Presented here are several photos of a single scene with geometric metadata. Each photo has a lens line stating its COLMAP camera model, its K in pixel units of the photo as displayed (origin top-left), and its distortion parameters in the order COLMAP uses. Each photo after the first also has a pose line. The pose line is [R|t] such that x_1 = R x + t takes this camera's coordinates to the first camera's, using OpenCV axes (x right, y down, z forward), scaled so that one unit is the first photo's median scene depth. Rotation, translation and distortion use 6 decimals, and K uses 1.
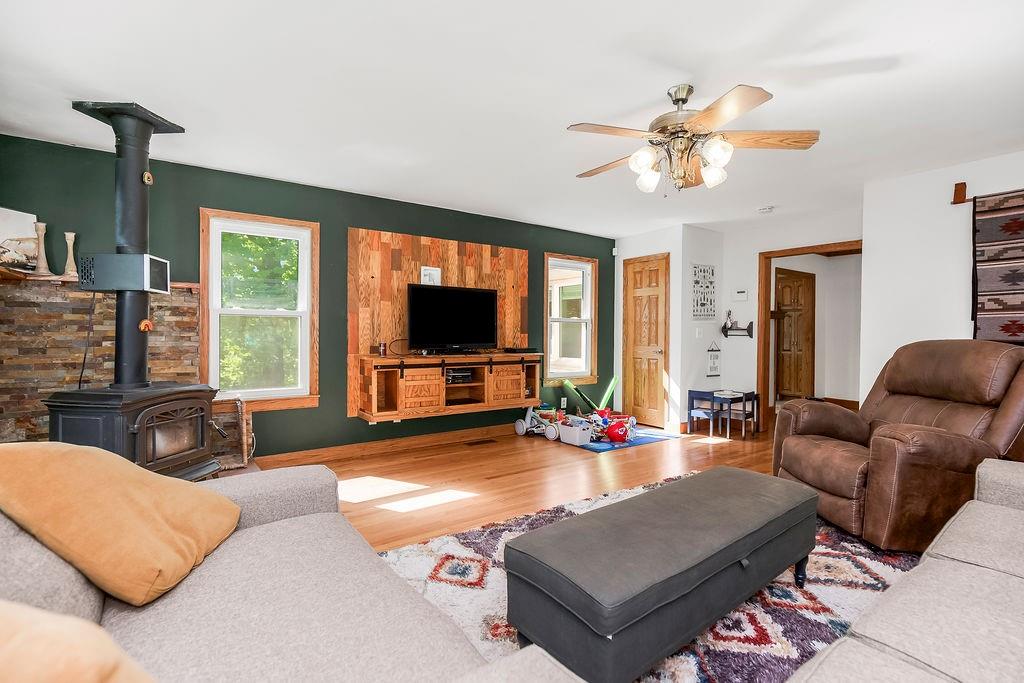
lens RADIAL K [[482.0, 0, 511.5], [0, 482.0, 335.4], [0, 0, 1]] dist [-0.002372, -0.000467]
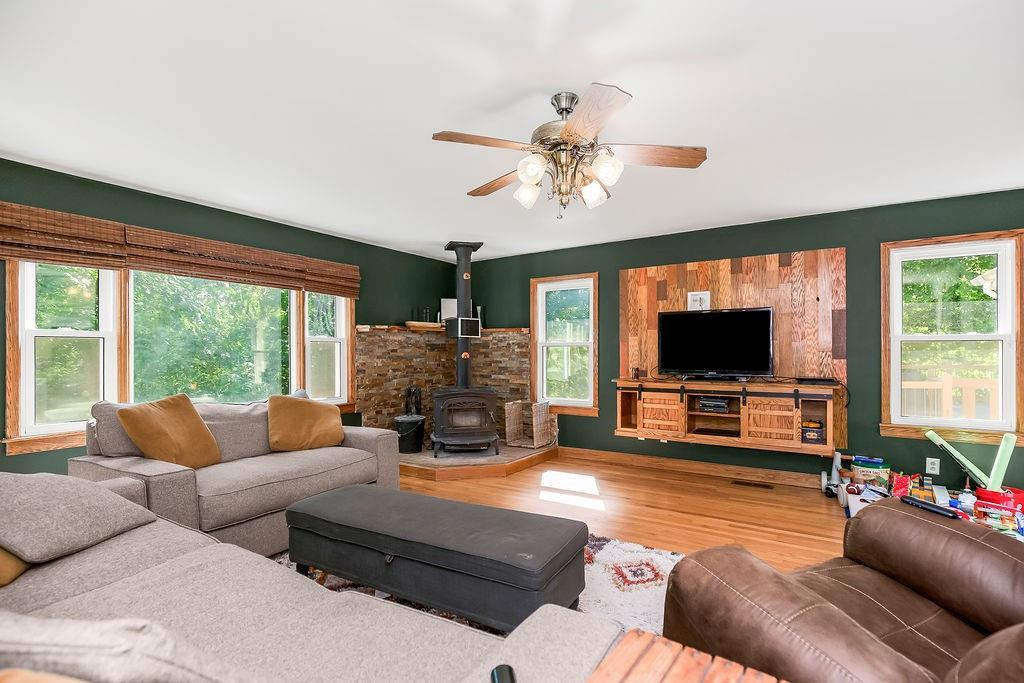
lens RADIAL K [[475.5, 0, 522.2], [0, 475.5, 350.0], [0, 0, 1]] dist [0.000389, 0.000054]
pose [[0.376027, -0.014010, -0.926503, 0.687322], [-0.000426, 0.999883, -0.015293, -0.008736], [0.926609, 0.006146, 0.375977, 0.346557]]
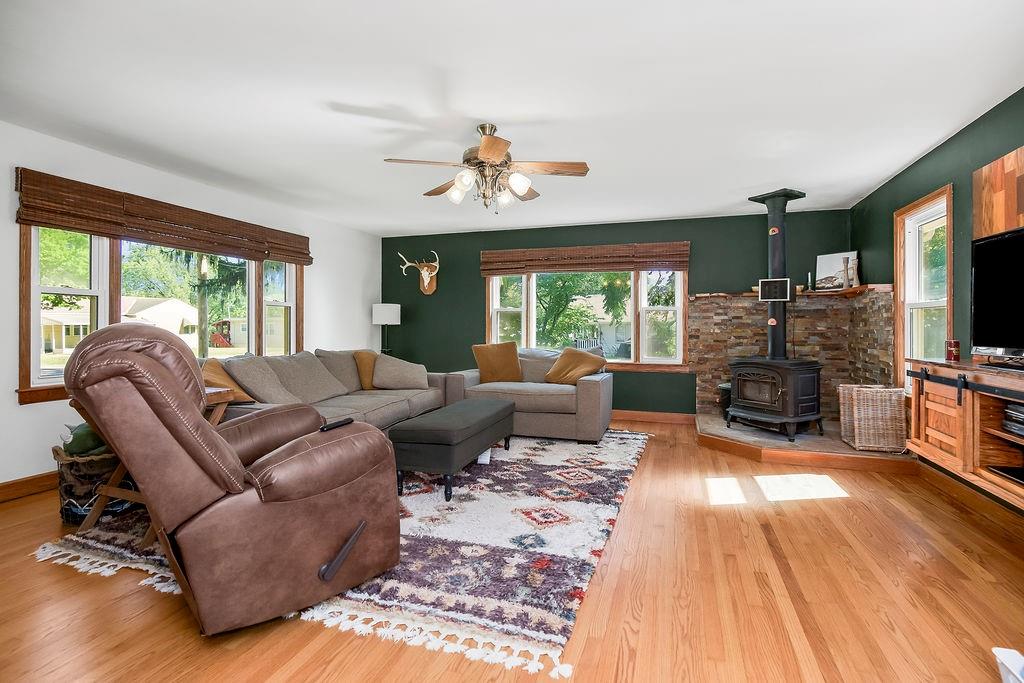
lens RADIAL K [[482.3, 0, 512.2], [0, 482.3, 324.1], [0, 0, 1]] dist [-0.001734, -0.000172]
pose [[-0.805617, -0.013727, -0.592278, 0.615097], [-0.015511, 0.999878, -0.002075, 0.003291], [0.592234, 0.007515, -0.805731, 1.209701]]
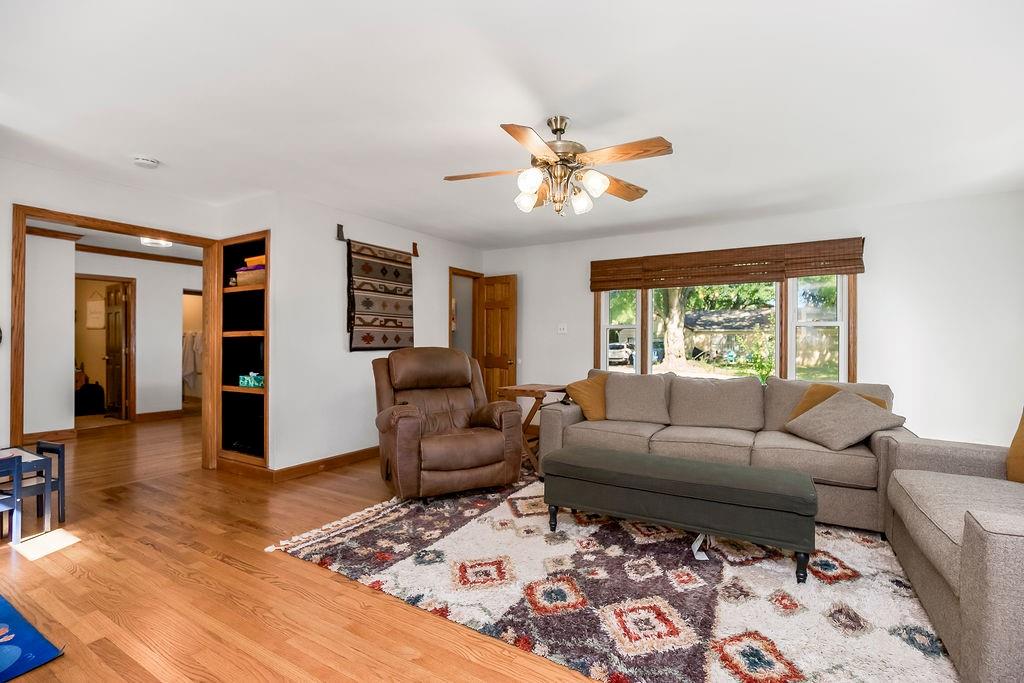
lens RADIAL K [[468.7, 0, 527.6], [0, 468.7, 344.5], [0, 0, 1]] dist [-0.024790, -0.000149]
pose [[-0.422528, -0.010276, 0.906292, -0.332703], [0.002399, 0.999920, 0.012457, -0.010274], [-0.906347, 0.007438, -0.422469, 0.888349]]
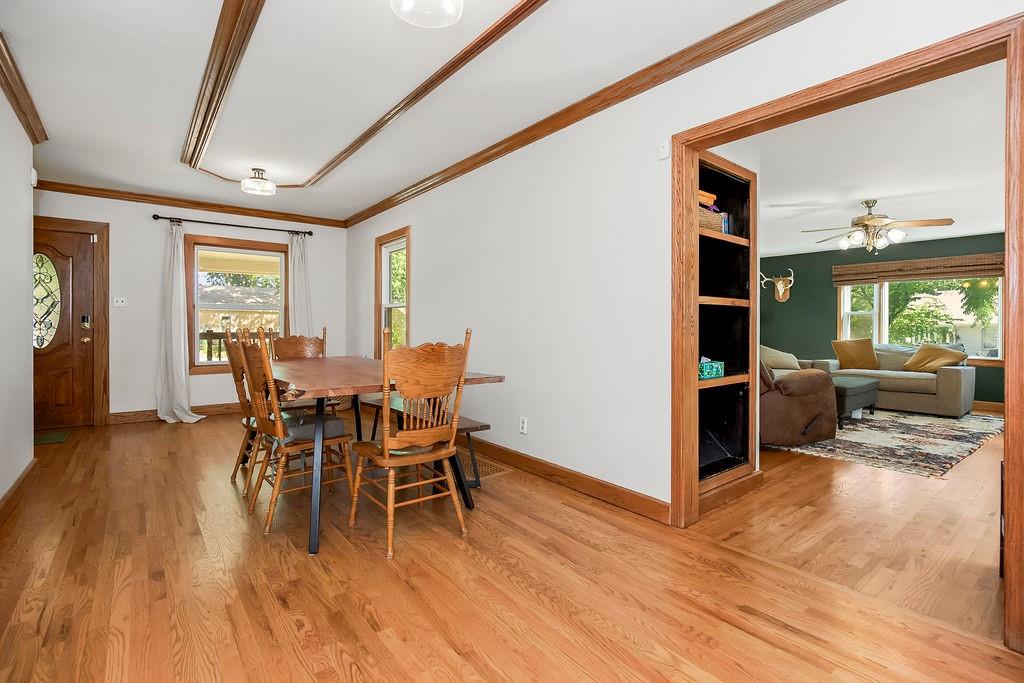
lens RADIAL K [[472.5, 0, 526.6], [0, 472.5, 328.5], [0, 0, 1]] dist [-0.000705, 0.000223]
pose [[-0.996851, -0.014095, -0.078035, 1.144428], [-0.014968, 0.999832, 0.010619, 0.013888], [0.077872, 0.011754, -0.996894, 1.689735]]
